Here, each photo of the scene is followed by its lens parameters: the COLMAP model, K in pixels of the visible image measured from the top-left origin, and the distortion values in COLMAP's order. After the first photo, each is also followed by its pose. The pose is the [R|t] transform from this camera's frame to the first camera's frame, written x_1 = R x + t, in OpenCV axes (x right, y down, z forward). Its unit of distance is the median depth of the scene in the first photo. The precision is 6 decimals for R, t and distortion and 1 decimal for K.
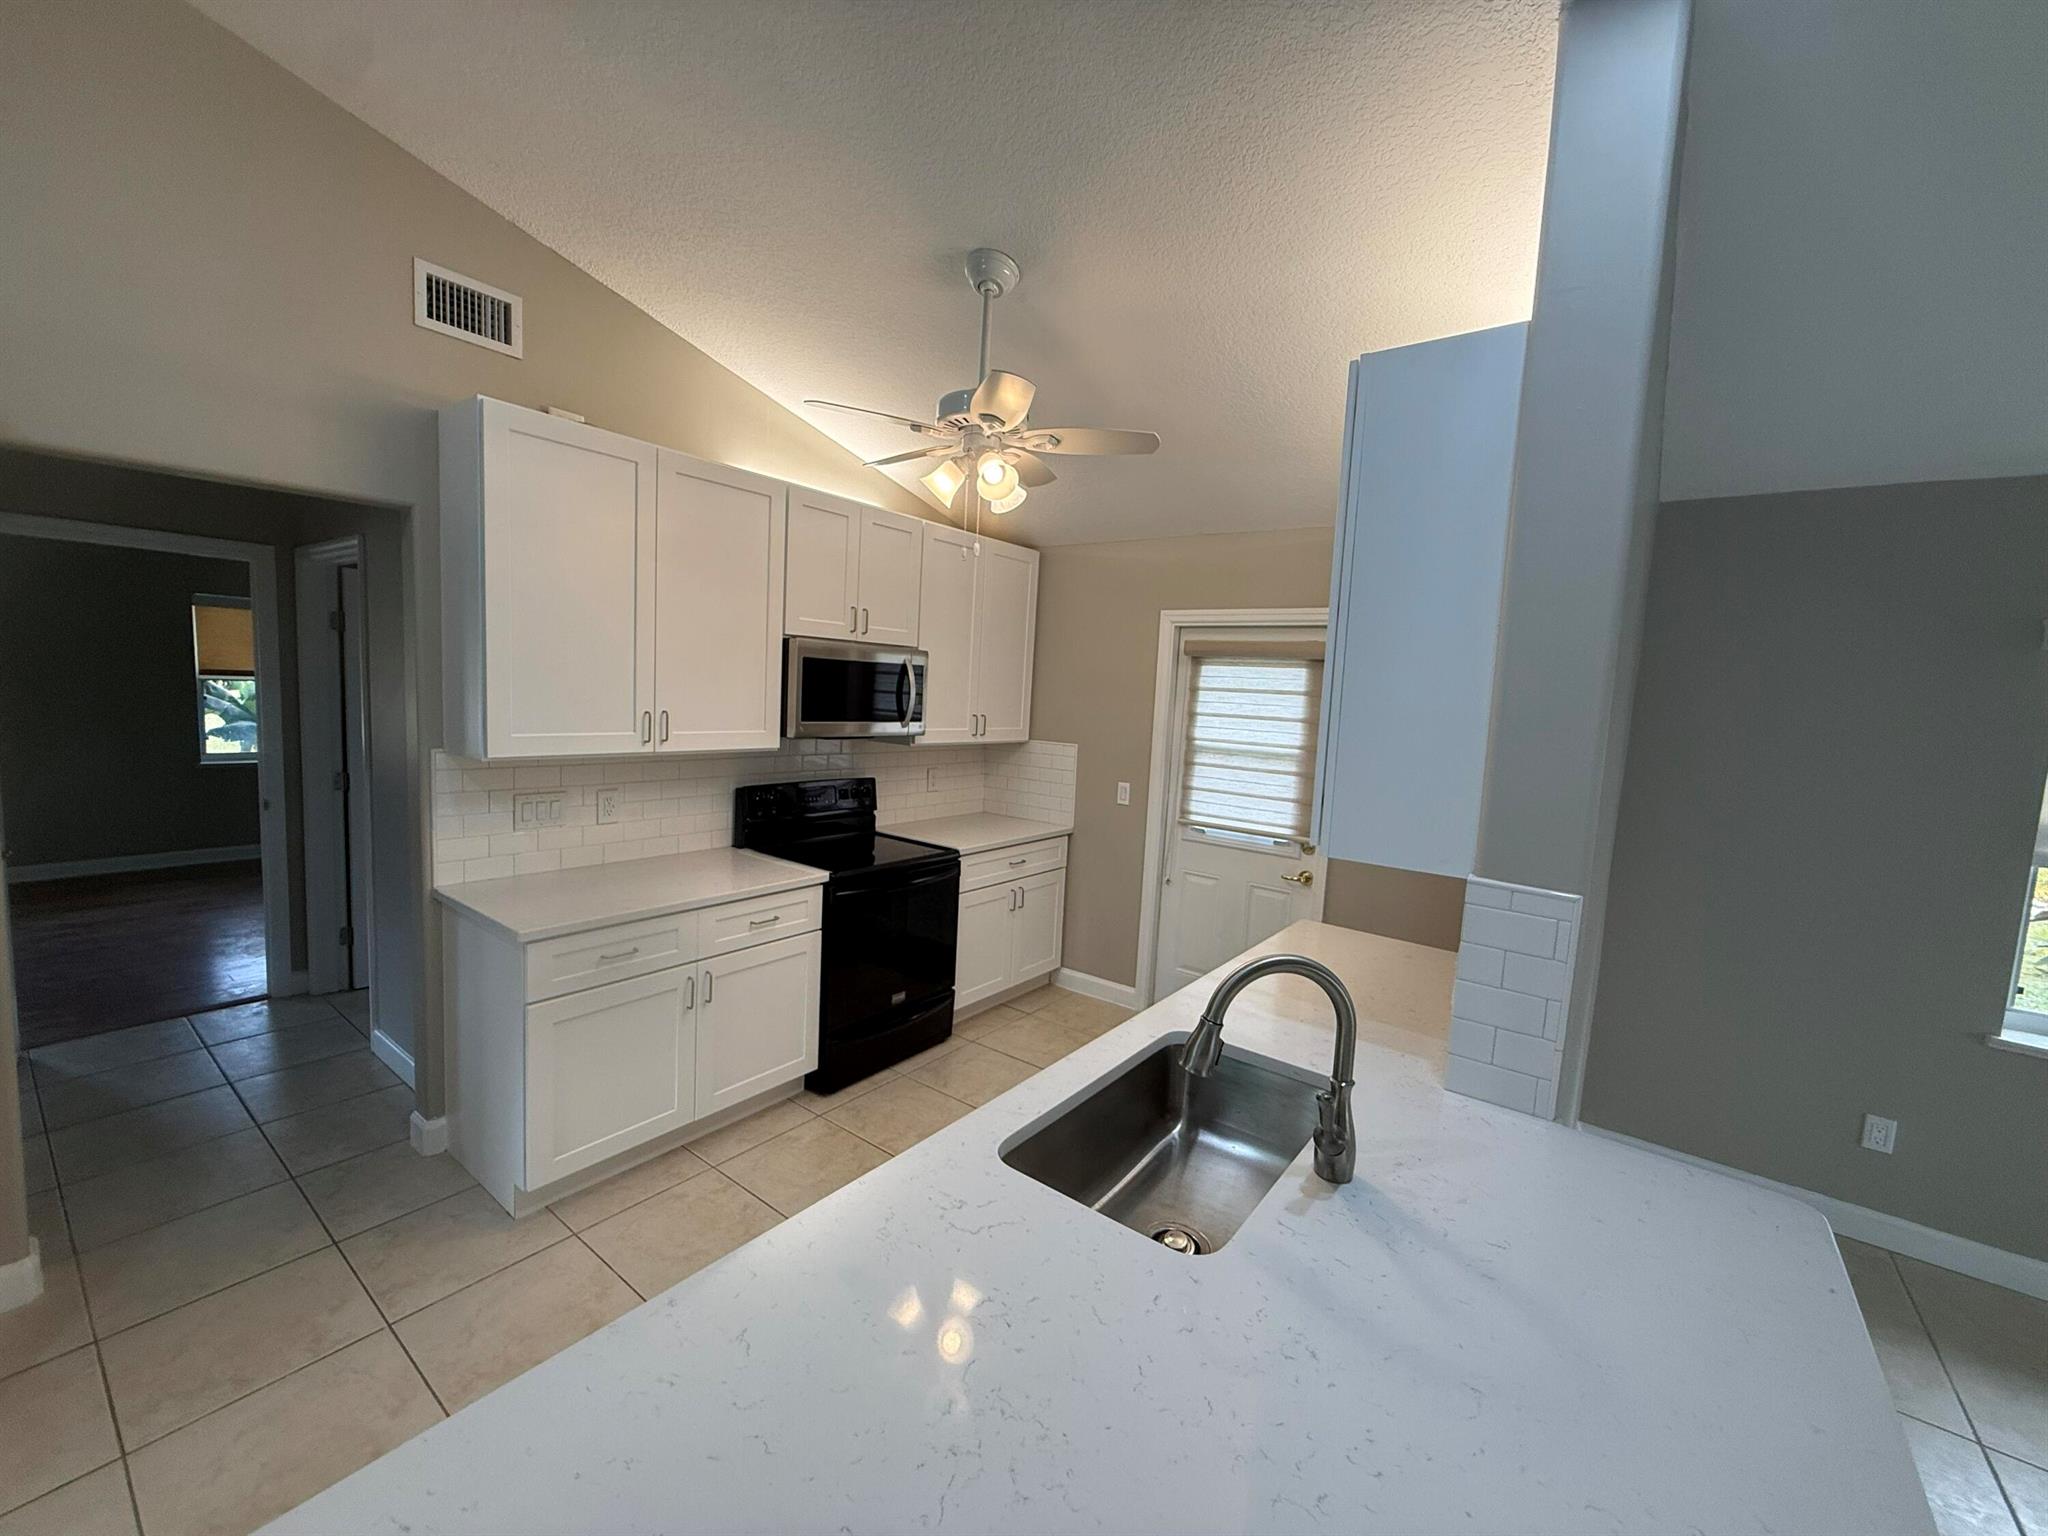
lens RADIAL K [[814.8, 0, 1020.0], [0, 814.8, 767.6], [0, 0, 1]] dist [-0.002521, -0.000057]
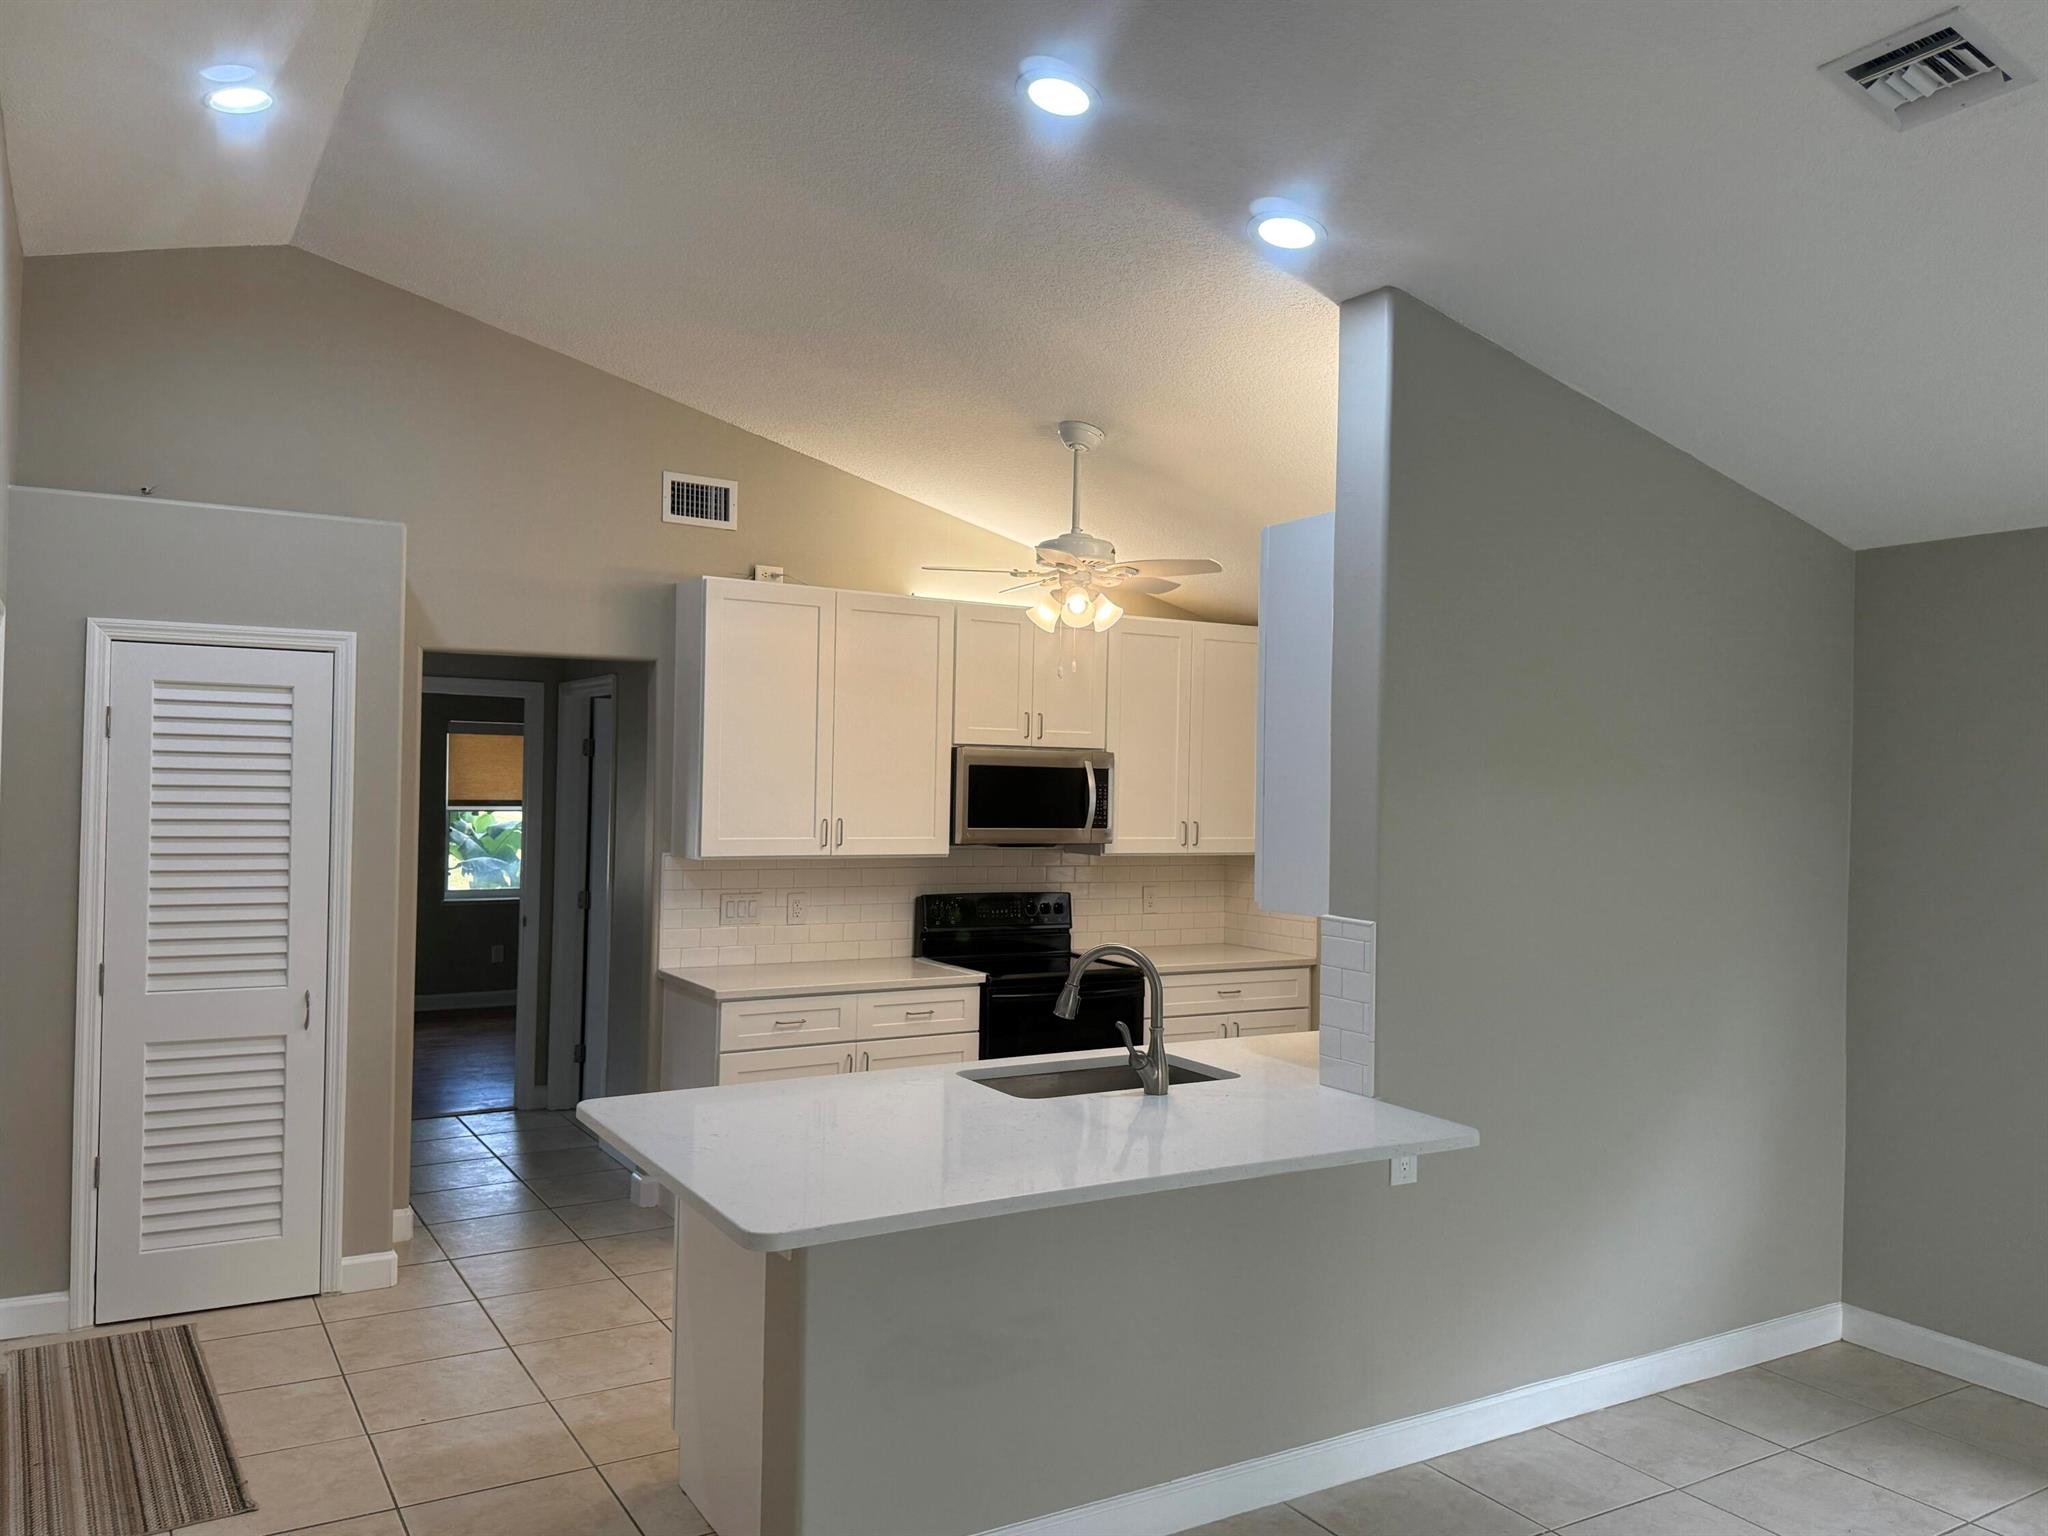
lens RADIAL K [[1513.4, 0, 1033.8], [0, 1513.4, 771.2], [0, 0, 1]] dist [0.089580, -0.000112]
pose [[0.929685, -0.037469, -0.366446, 0.509564], [-0.007203, 0.992774, -0.119783, 0.100690], [0.368286, 0.114000, 0.922697, -0.733029]]
